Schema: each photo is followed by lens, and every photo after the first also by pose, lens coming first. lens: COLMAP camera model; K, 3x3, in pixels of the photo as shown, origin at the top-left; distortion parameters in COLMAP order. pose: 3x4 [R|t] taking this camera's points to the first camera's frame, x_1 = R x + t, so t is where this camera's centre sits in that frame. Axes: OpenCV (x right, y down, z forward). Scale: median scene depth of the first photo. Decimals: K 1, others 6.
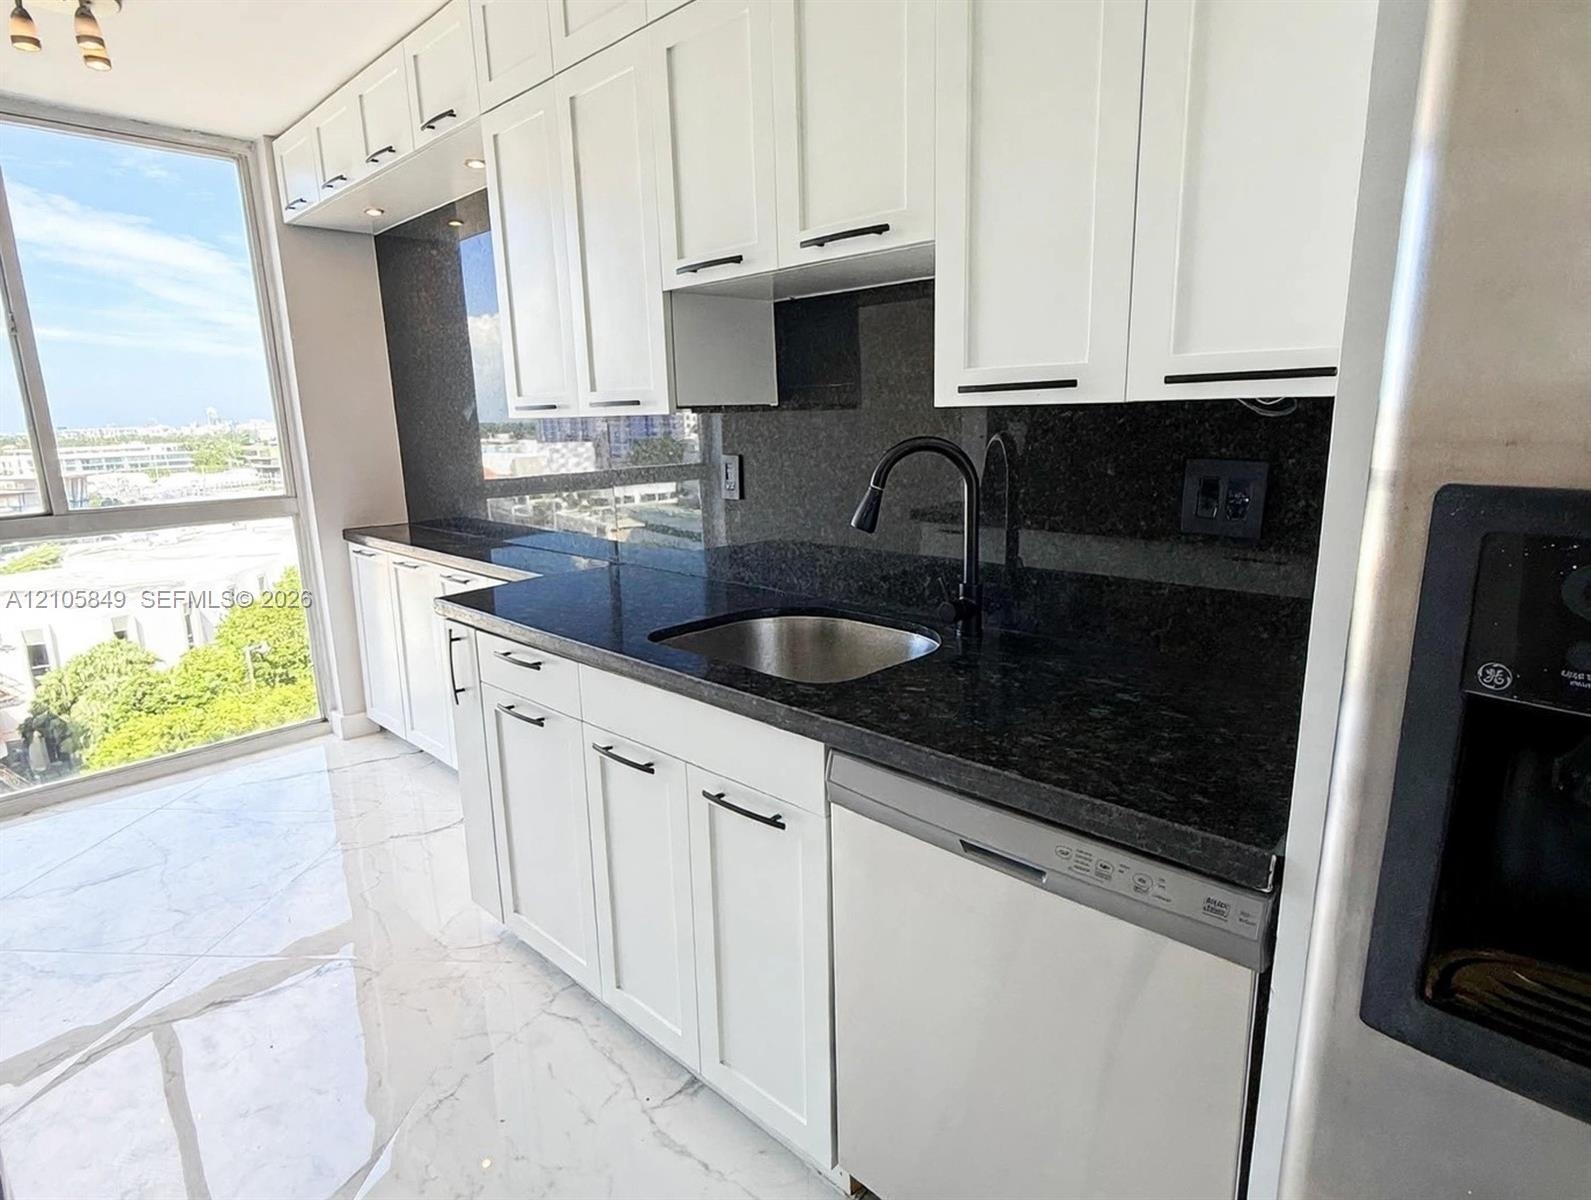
lens RADIAL K [[894.6, 0, 790.5], [0, 894.6, 605.0], [0, 0, 1]] dist [0.007471, 0.001413]
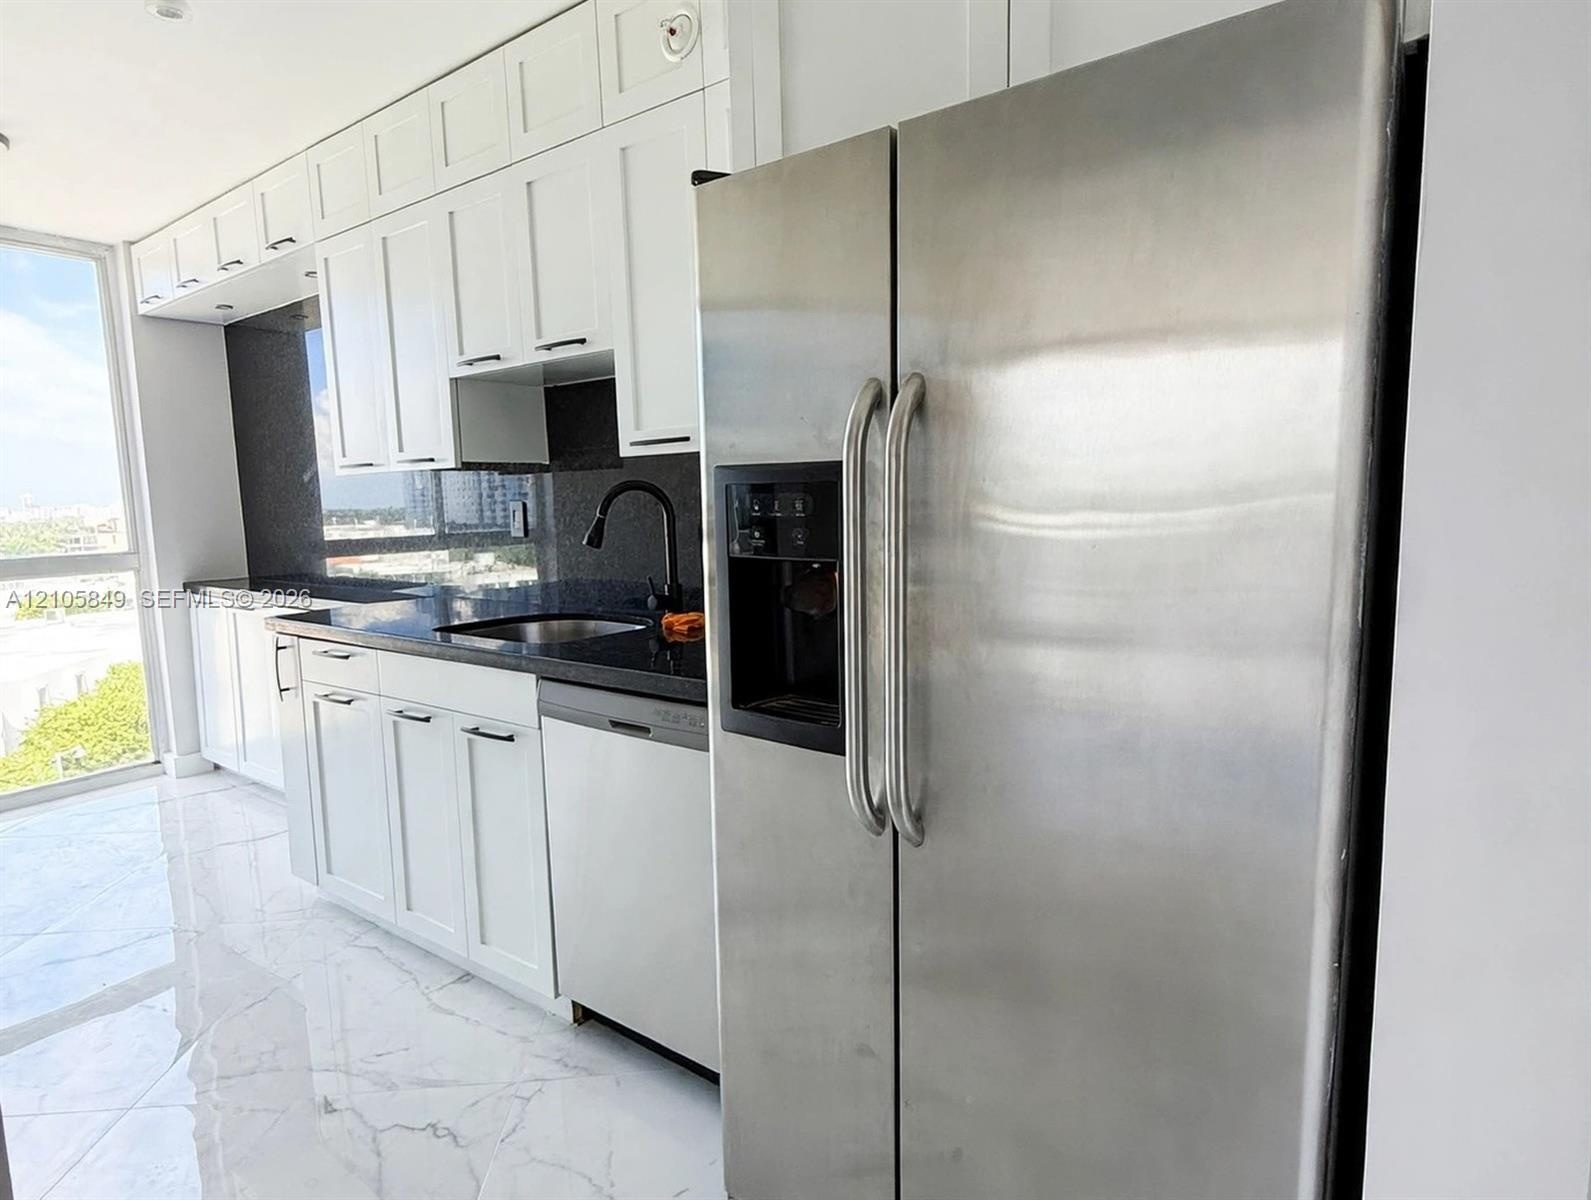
lens RADIAL K [[894.6, 0, 802.0], [0, 894.6, 599.5], [0, 0, 1]] dist [0.007471, 0.001413]
pose [[0.989523, -0.014540, 0.143644, 0.159742], [0.028819, 0.994785, -0.097833, 0.114157], [-0.141473, 0.100948, 0.984782, -0.328051]]
